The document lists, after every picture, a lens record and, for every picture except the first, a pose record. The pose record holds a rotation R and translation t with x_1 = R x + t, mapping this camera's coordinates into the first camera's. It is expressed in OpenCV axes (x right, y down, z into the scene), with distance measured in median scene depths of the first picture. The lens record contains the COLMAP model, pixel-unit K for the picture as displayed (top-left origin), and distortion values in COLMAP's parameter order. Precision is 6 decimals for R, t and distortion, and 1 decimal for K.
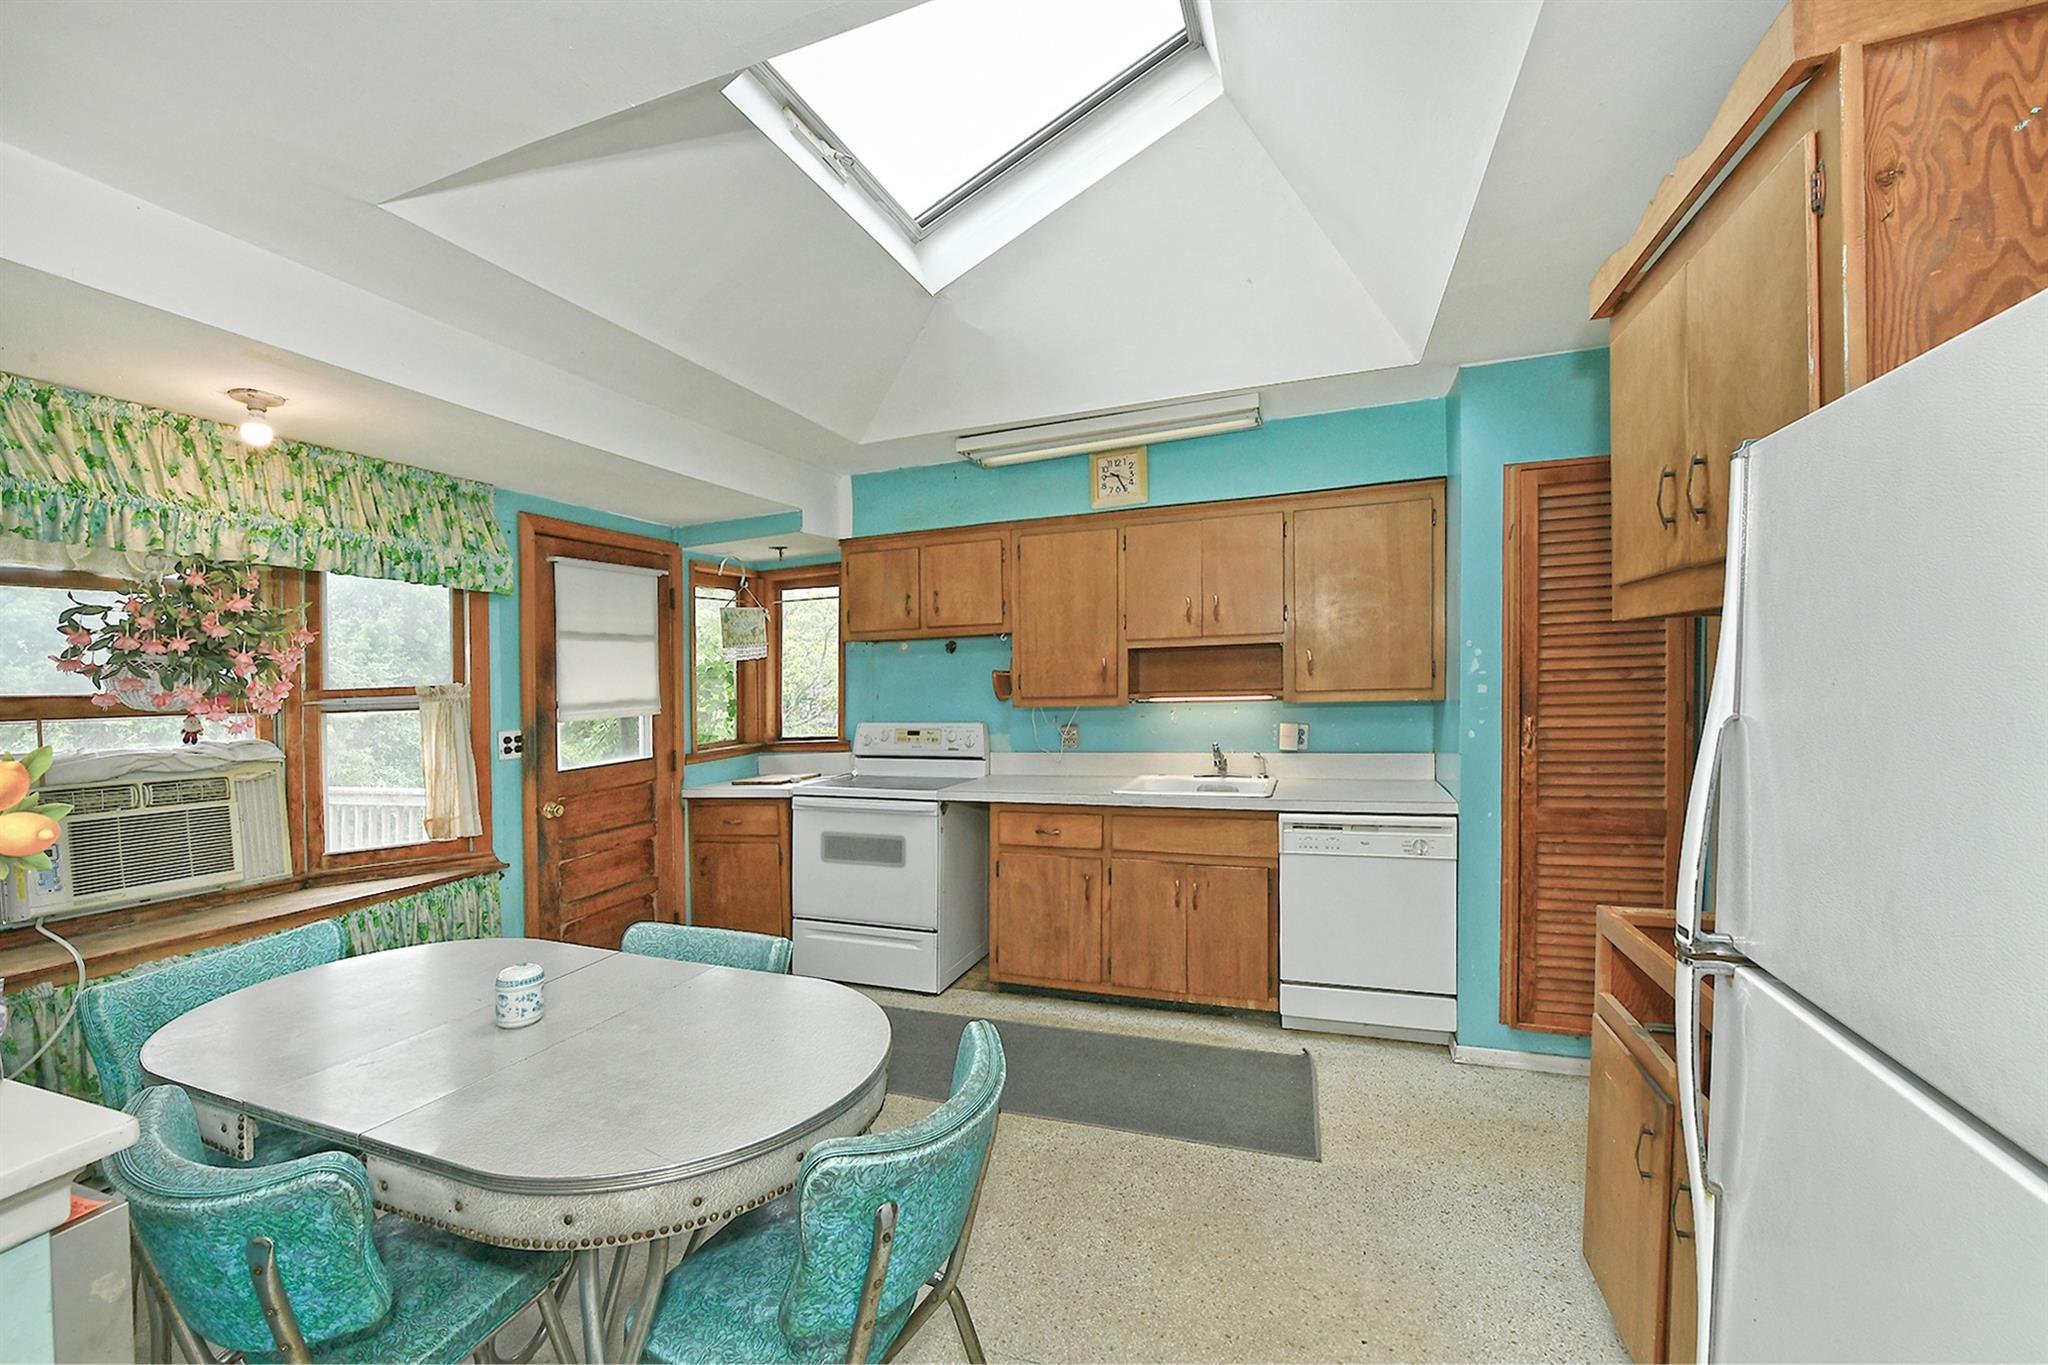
lens RADIAL K [[903.1, 0, 1023.6], [0, 903.1, 694.9], [0, 0, 1]] dist [-0.000728, -0.000018]
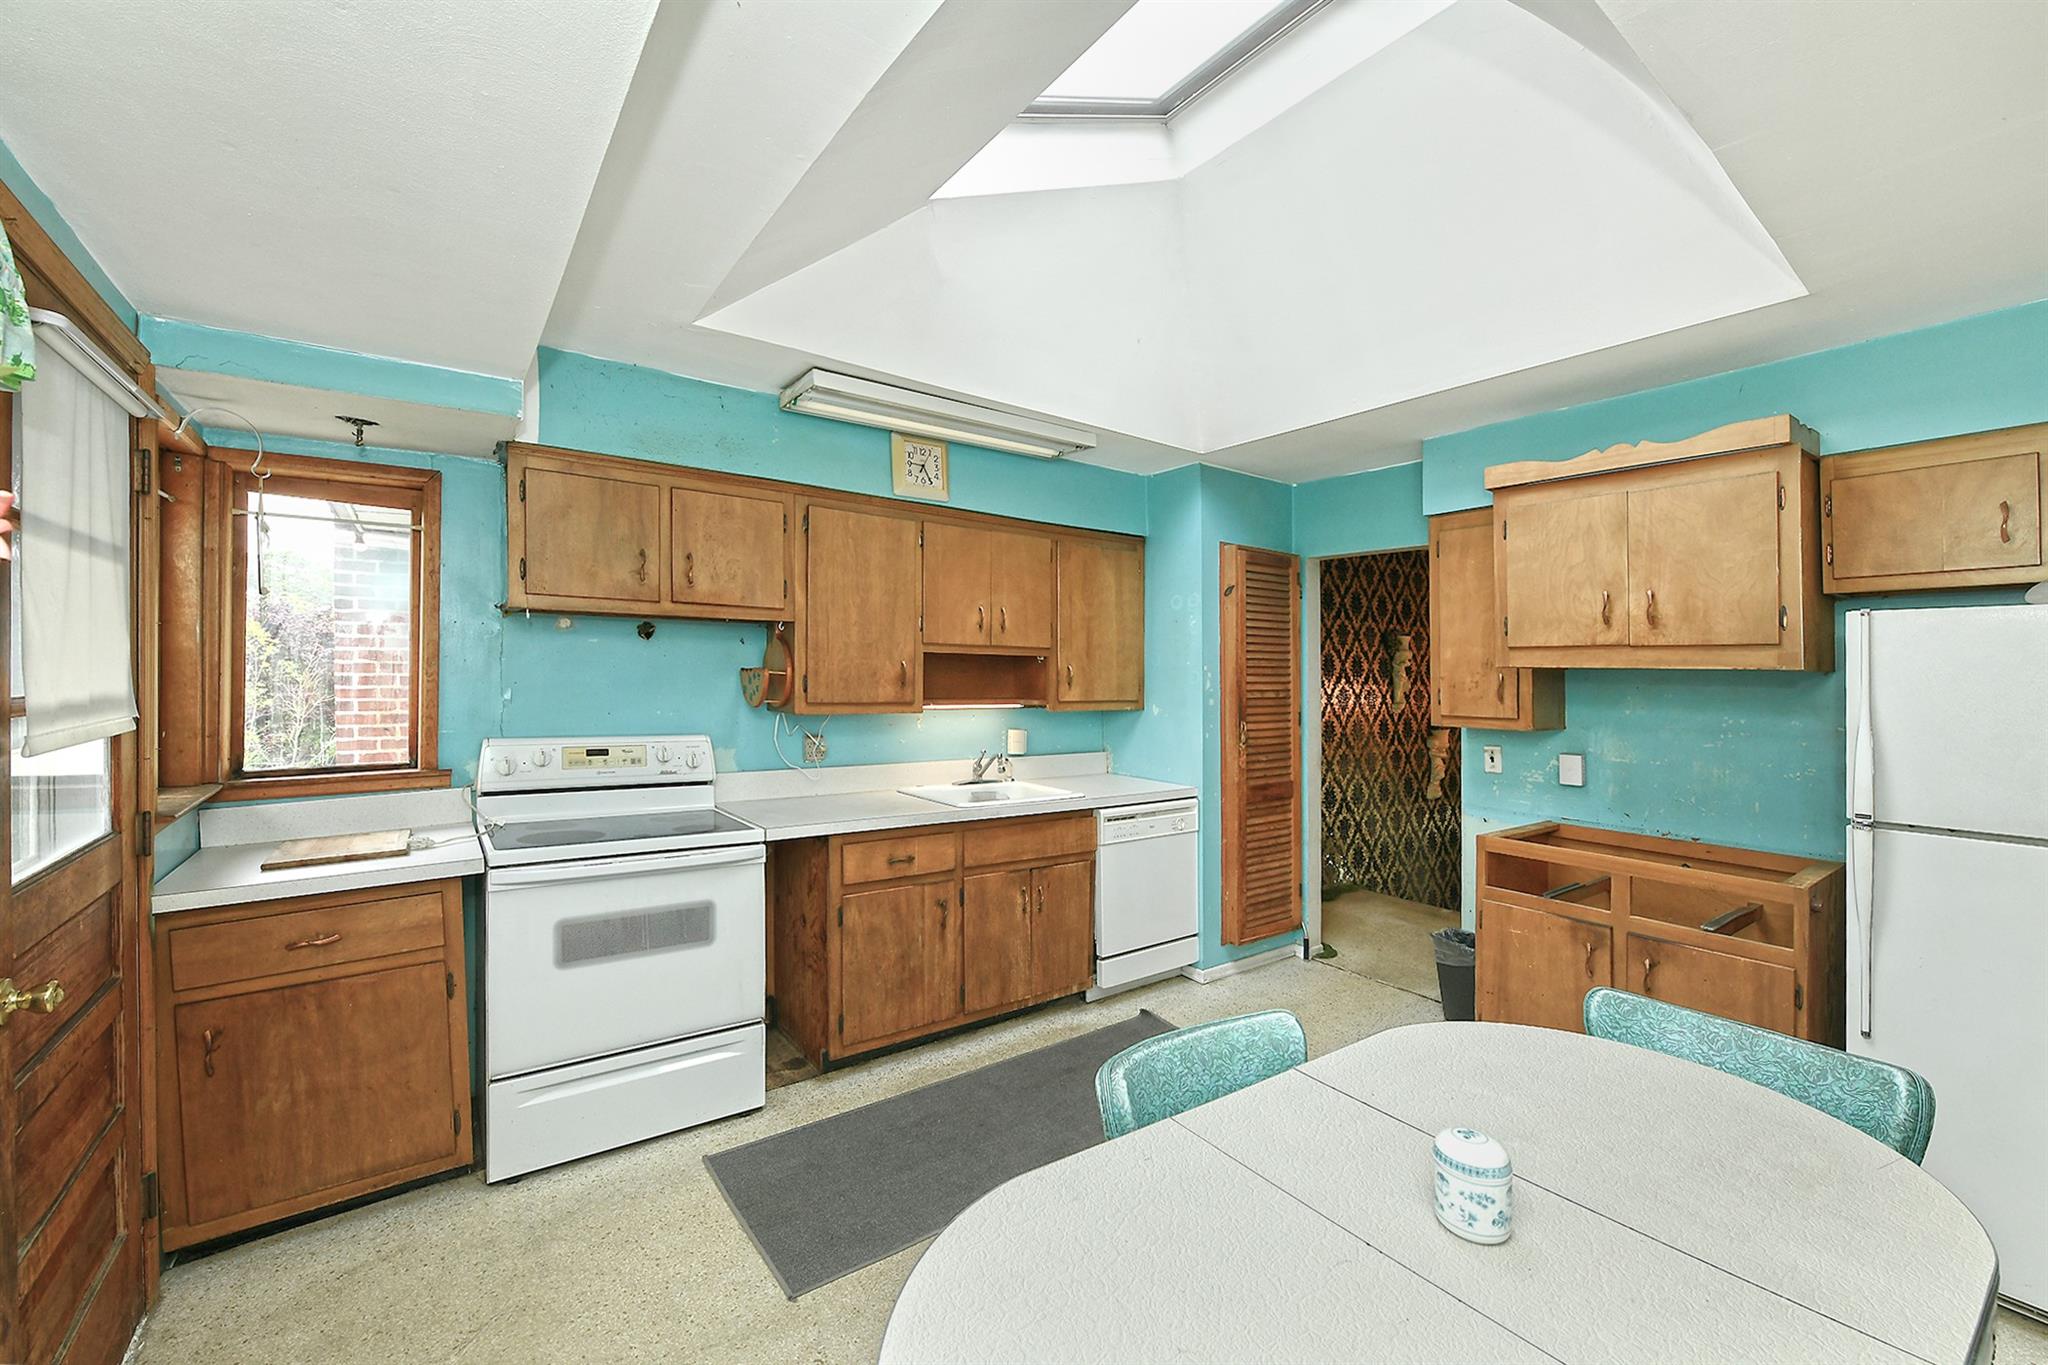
lens RADIAL K [[836.4, 0, 1013.0], [0, 836.4, 688.9], [0, 0, 1]] dist [-0.000581, -0.000160]
pose [[0.524368, 0.027739, 0.851040, -0.573889], [-0.013013, 0.999614, -0.024564, 0.006747], [-0.851392, 0.001806, 0.524526, 0.470946]]
